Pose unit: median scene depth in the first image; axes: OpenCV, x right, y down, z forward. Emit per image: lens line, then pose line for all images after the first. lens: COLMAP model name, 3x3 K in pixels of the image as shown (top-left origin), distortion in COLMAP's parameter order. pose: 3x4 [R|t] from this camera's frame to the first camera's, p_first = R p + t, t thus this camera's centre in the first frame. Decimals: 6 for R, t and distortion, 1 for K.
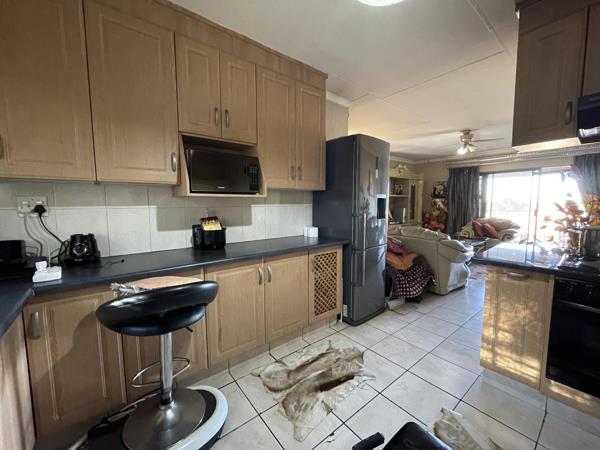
lens RADIAL K [[240.8, 0, 300.5], [0, 240.8, 224.4], [0, 0, 1]] dist [-0.008023, -0.000549]
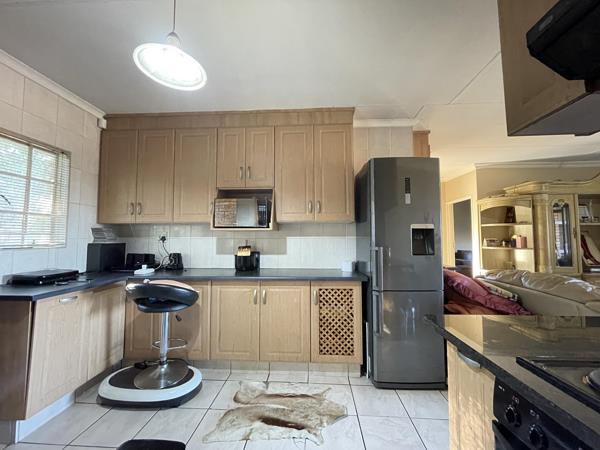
lens RADIAL K [[240.8, 0, 298.6], [0, 240.8, 225.0], [0, 0, 1]] dist [-0.008023, -0.000549]
pose [[0.748155, -0.032943, -0.662706, 0.693567], [-0.061227, 0.991078, -0.118387, -0.005944], [0.660693, 0.129147, 0.739463, 0.200108]]
